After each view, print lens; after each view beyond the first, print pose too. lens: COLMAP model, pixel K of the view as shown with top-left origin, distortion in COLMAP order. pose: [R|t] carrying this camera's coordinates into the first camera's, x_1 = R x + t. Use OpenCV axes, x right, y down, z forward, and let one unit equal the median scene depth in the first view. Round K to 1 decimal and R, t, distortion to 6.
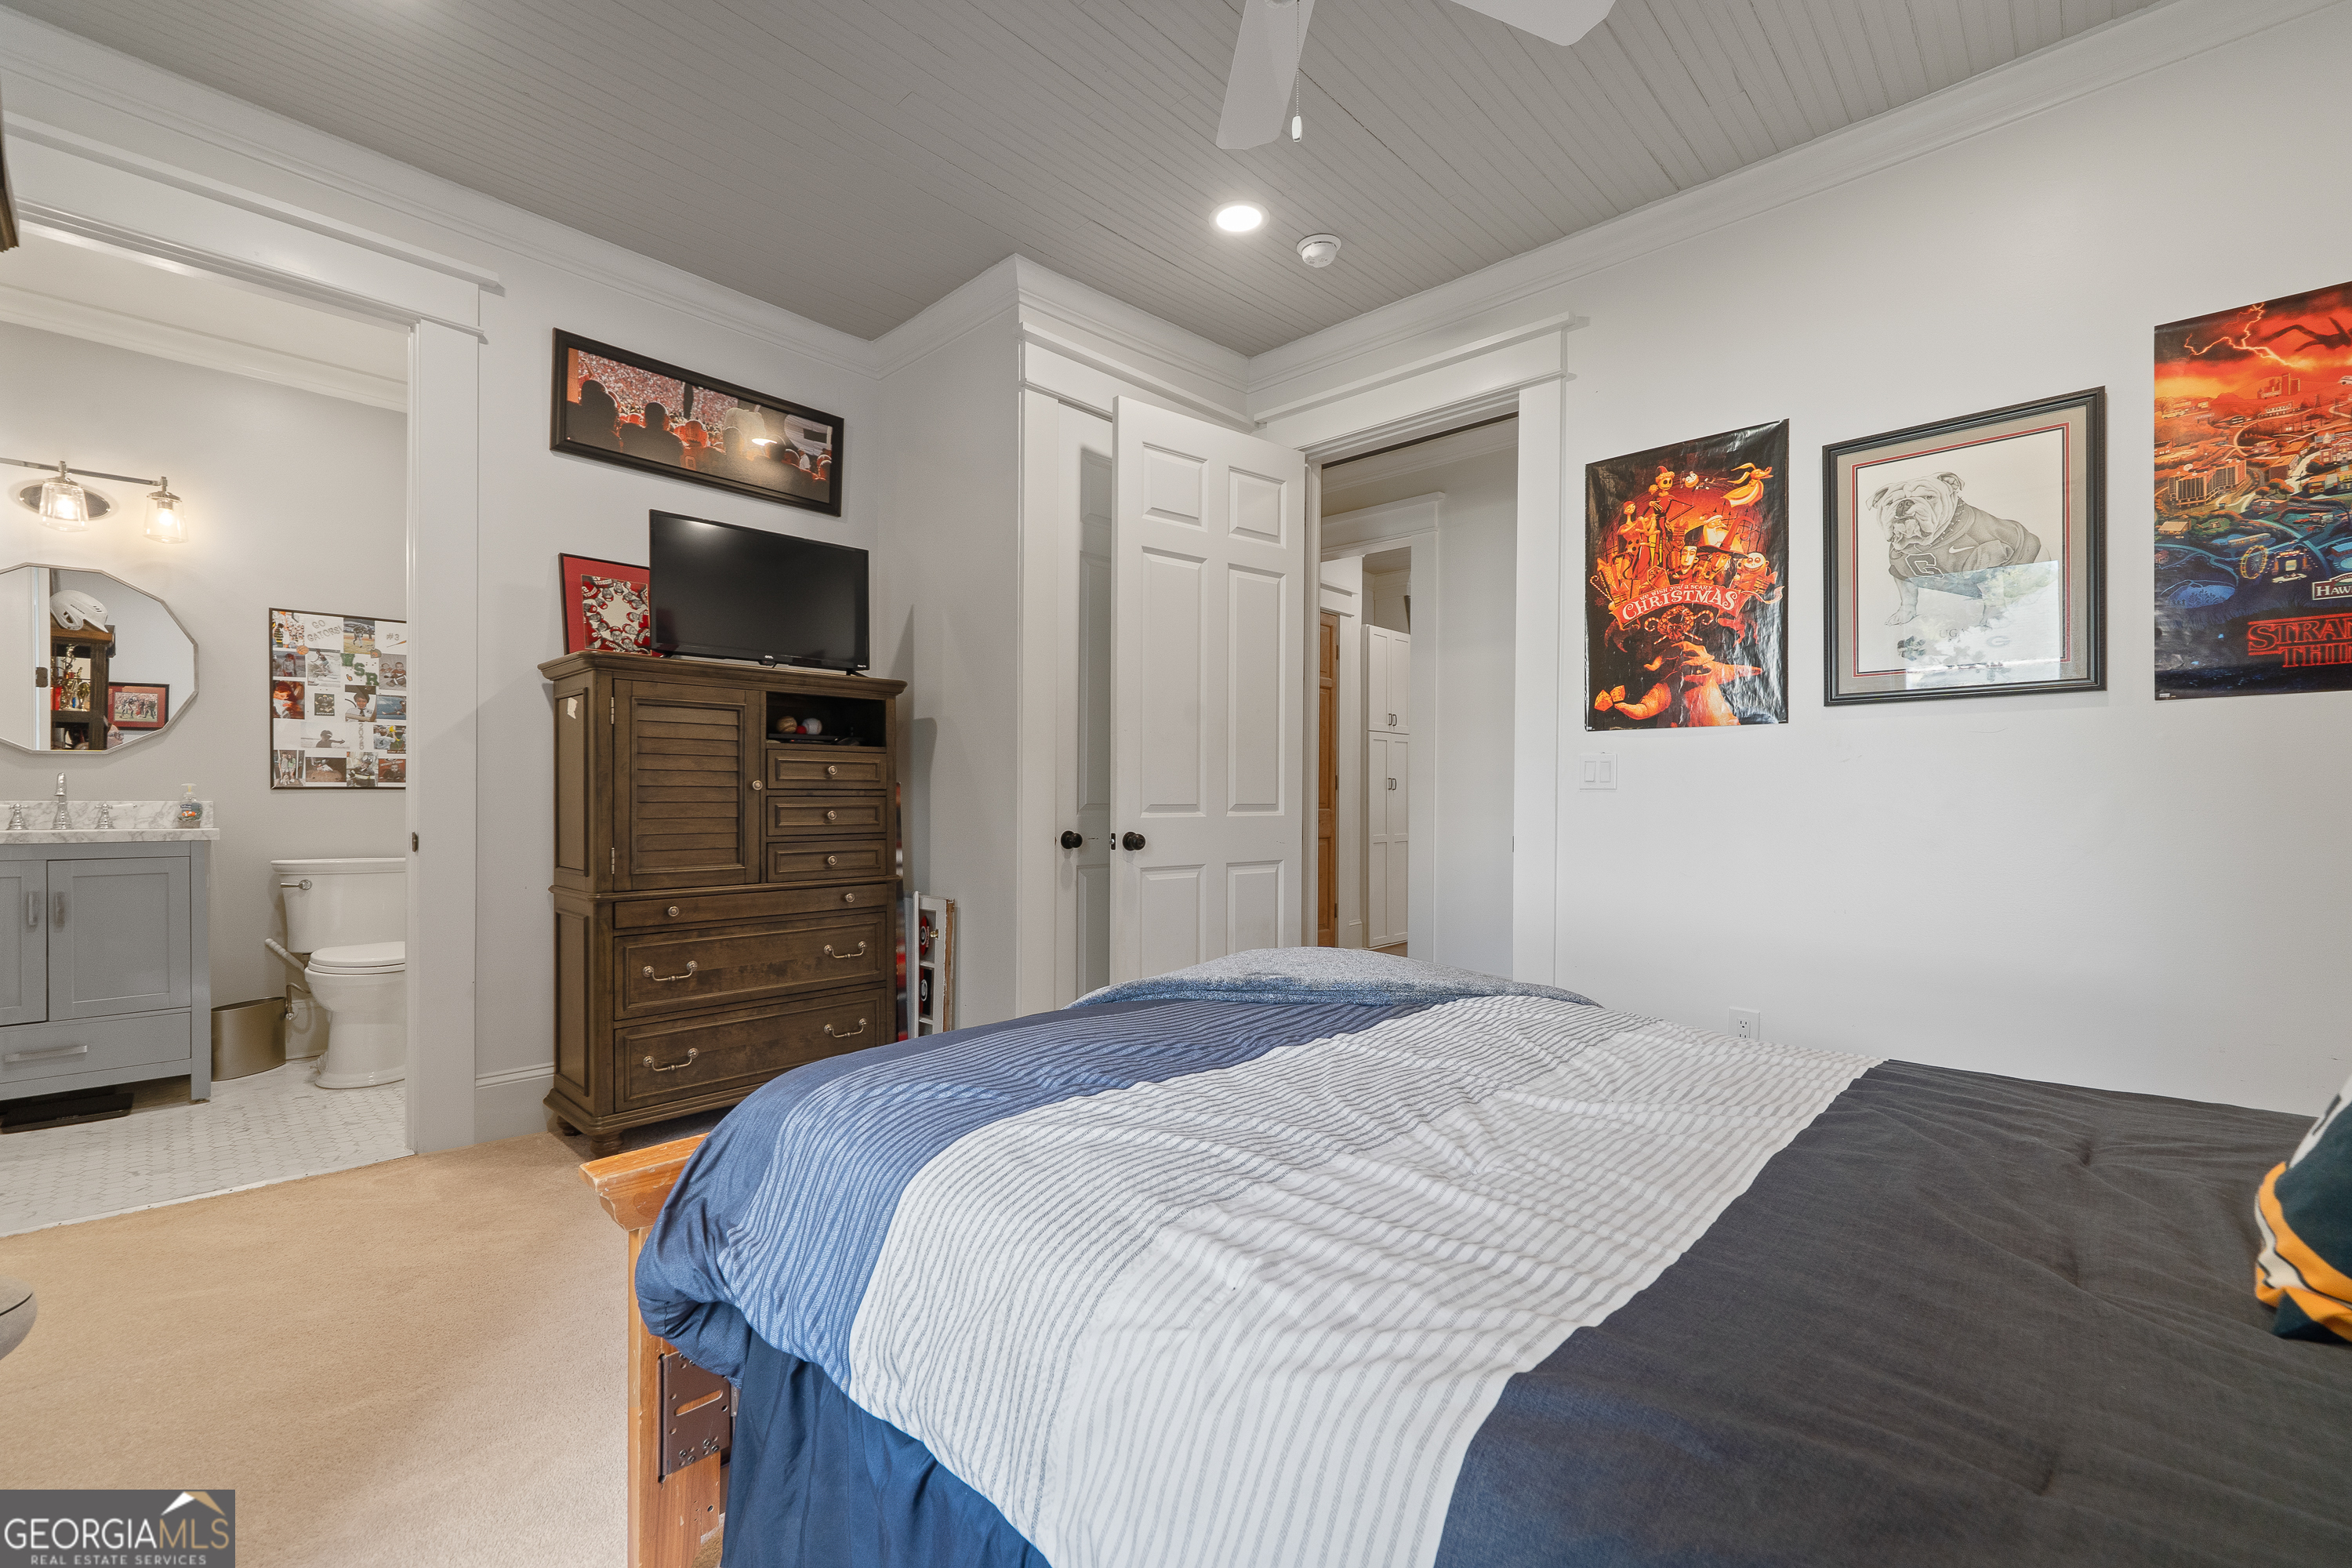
lens RADIAL K [[982.2, 0, 1170.9], [0, 982.2, 807.1], [0, 0, 1]] dist [0.000145, 0.000198]
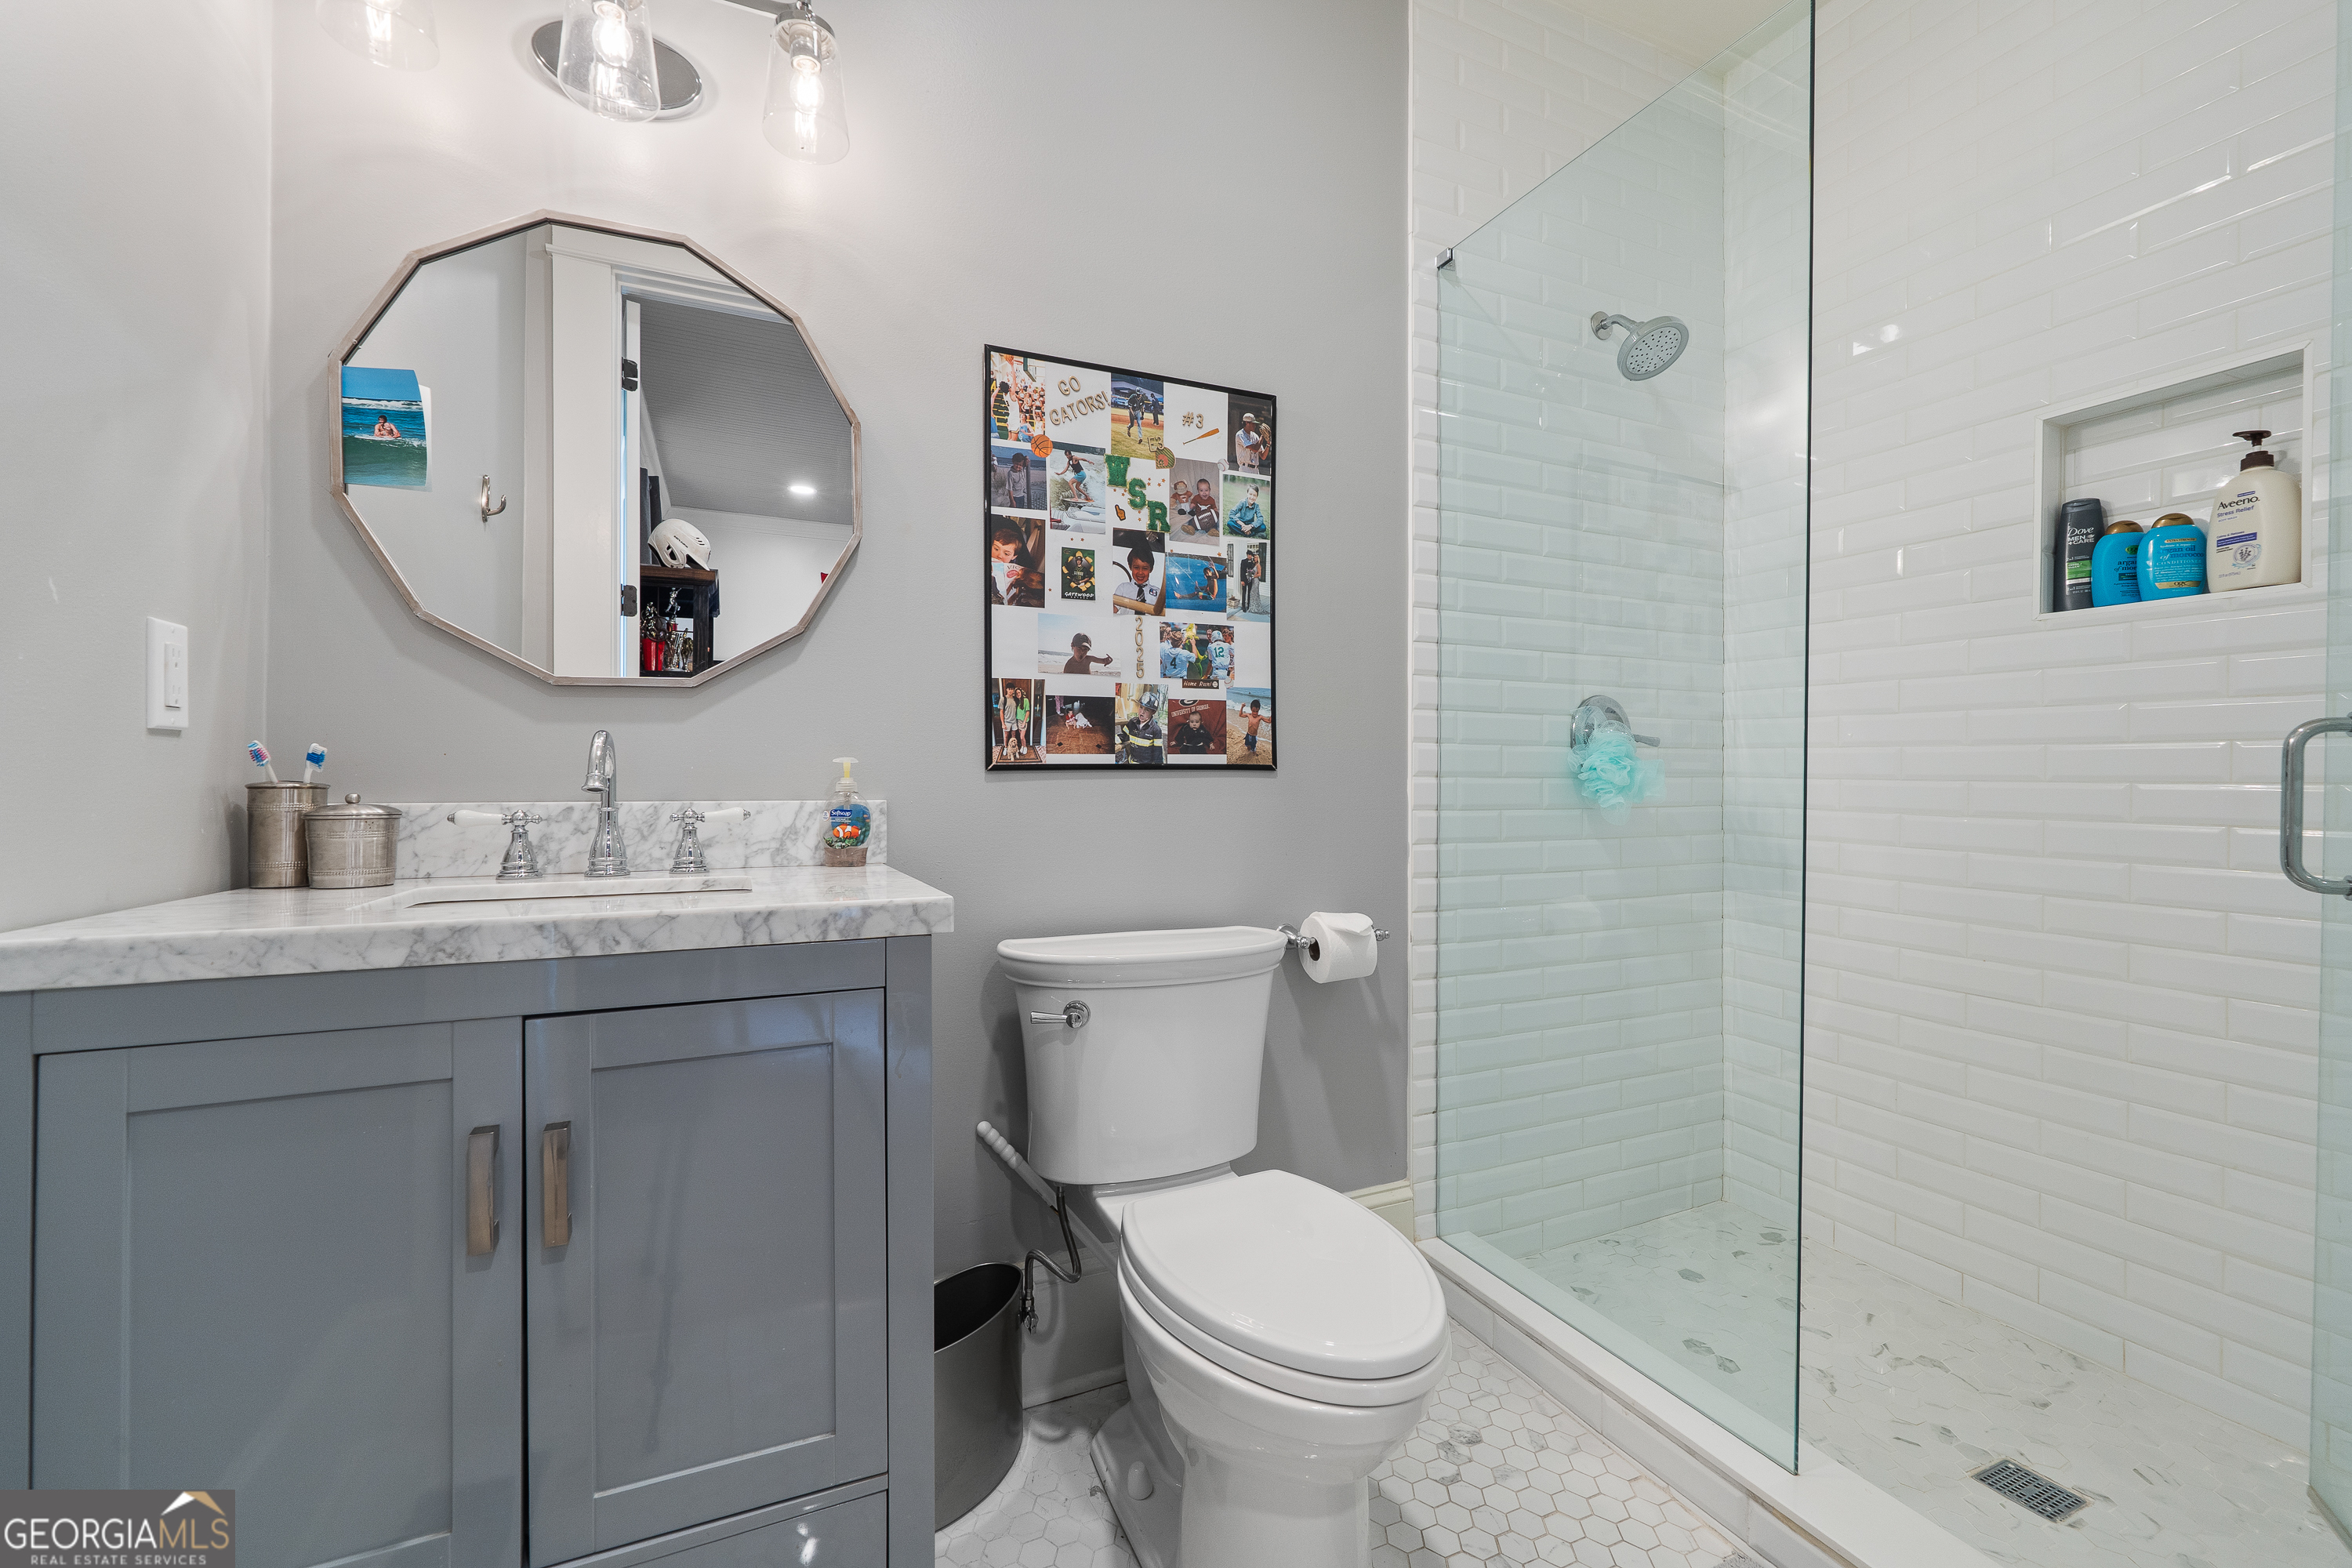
lens RADIAL K [[937.1, 0, 1176.0], [0, 937.1, 784.0], [0, 0, 1]] dist [0.000155, -0.000032]
pose [[0.932319, -0.002838, -0.361626, -0.676534], [0.001045, 0.999986, -0.005155, -0.009999], [0.361635, 0.004429, 0.932309, 0.635548]]
